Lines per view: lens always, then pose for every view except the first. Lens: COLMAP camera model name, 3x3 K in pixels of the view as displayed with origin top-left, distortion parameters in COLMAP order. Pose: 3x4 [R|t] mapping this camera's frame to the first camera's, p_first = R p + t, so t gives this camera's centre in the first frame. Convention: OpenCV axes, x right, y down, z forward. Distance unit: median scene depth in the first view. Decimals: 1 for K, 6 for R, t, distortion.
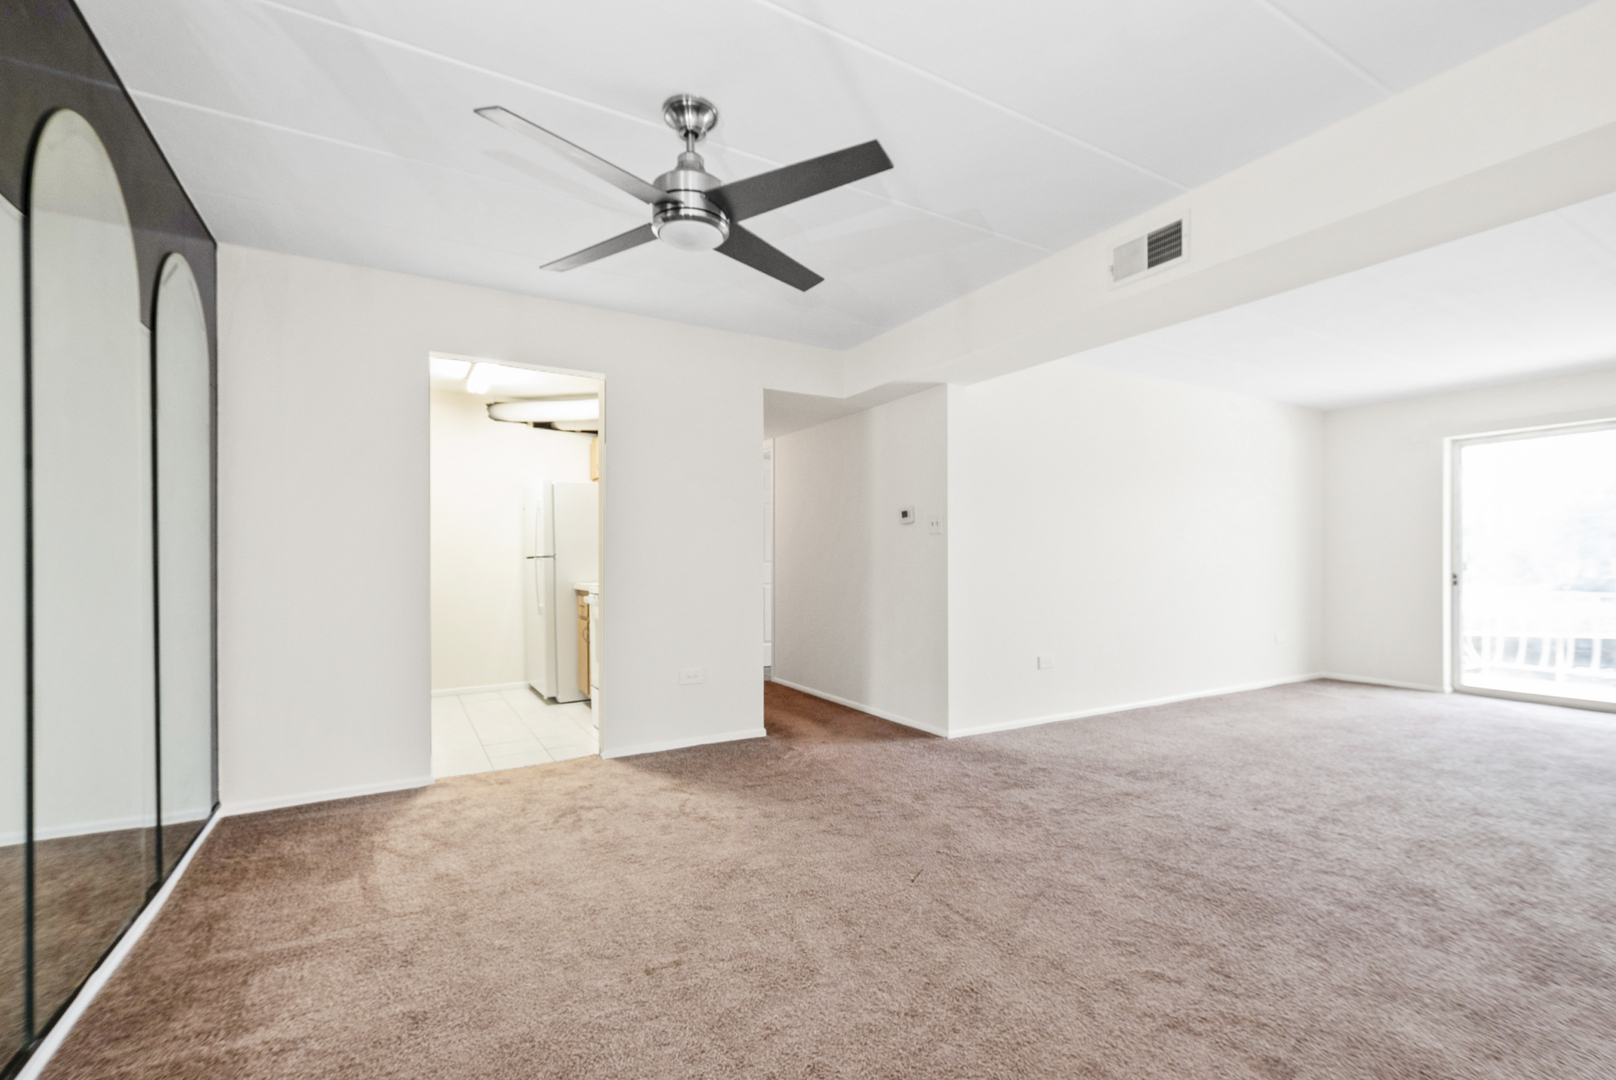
lens RADIAL K [[739.8, 0, 813.6], [0, 739.8, 561.8], [0, 0, 1]] dist [0.009916, -0.005233]
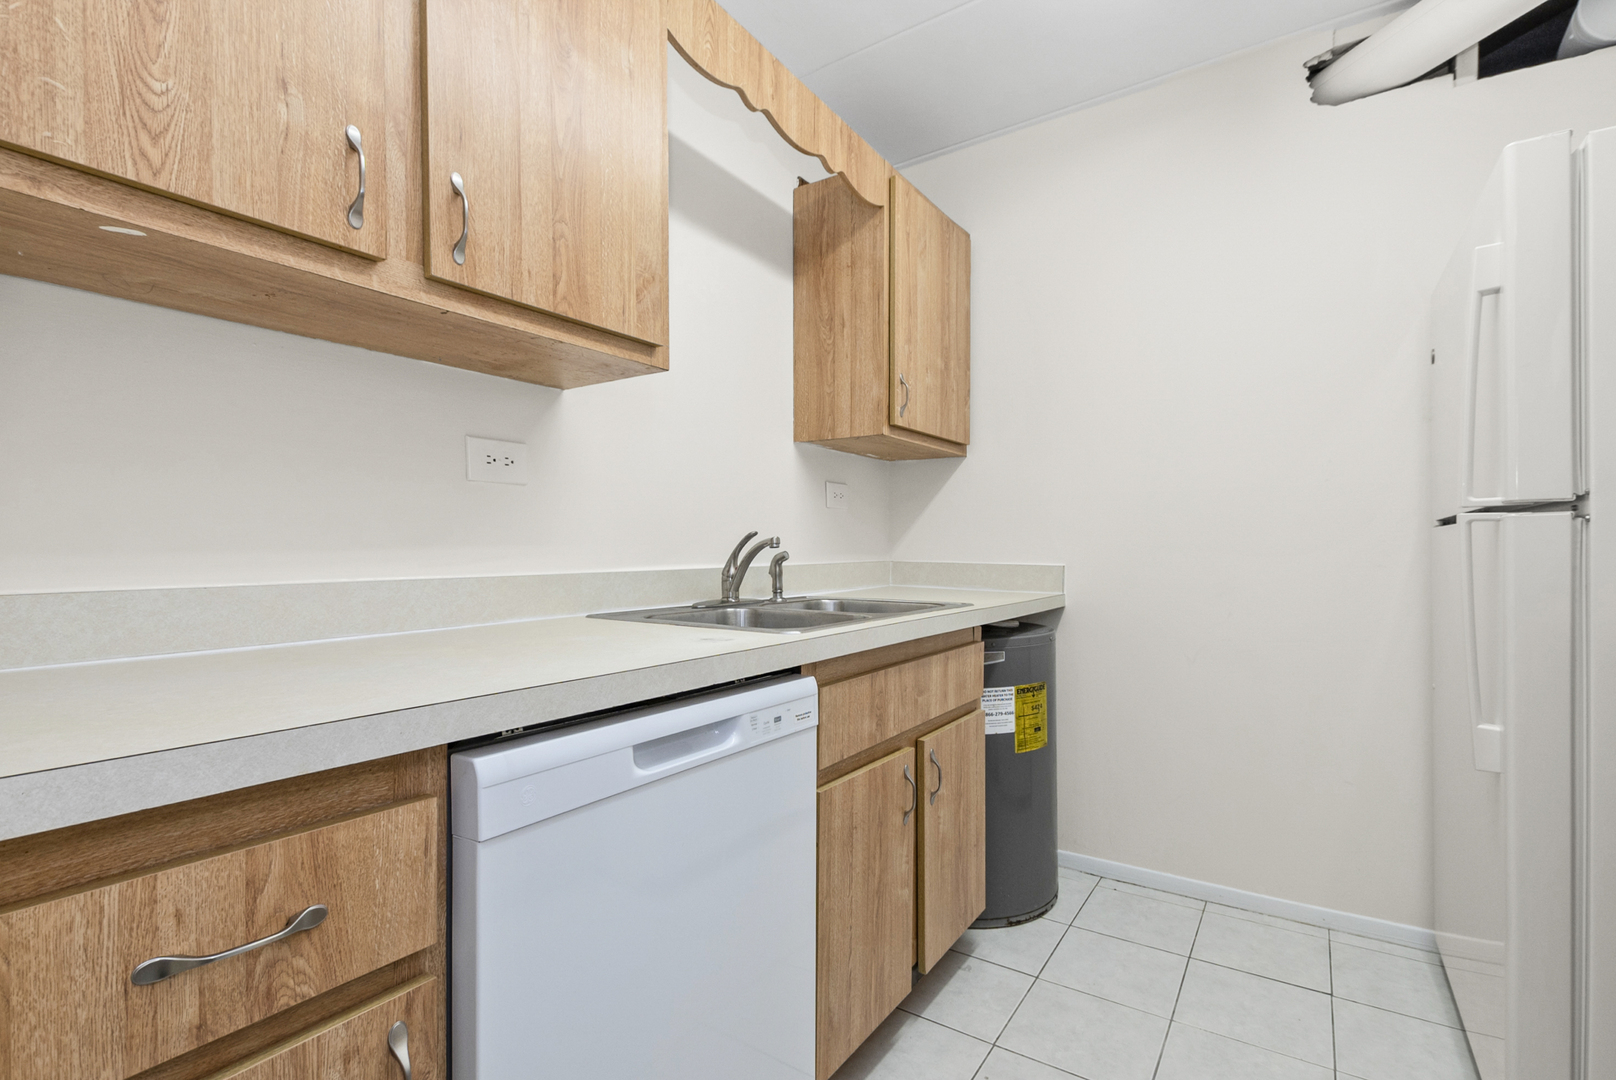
lens RADIAL K [[739.8, 0, 813.6], [0, 739.8, 561.8], [0, 0, 1]] dist [0.009916, -0.005233]
pose [[0.445420, 0.019483, -0.895110, -0.234843], [-0.001104, 0.999774, 0.021212, 0.004166], [0.895321, -0.008460, 0.445341, 0.648775]]
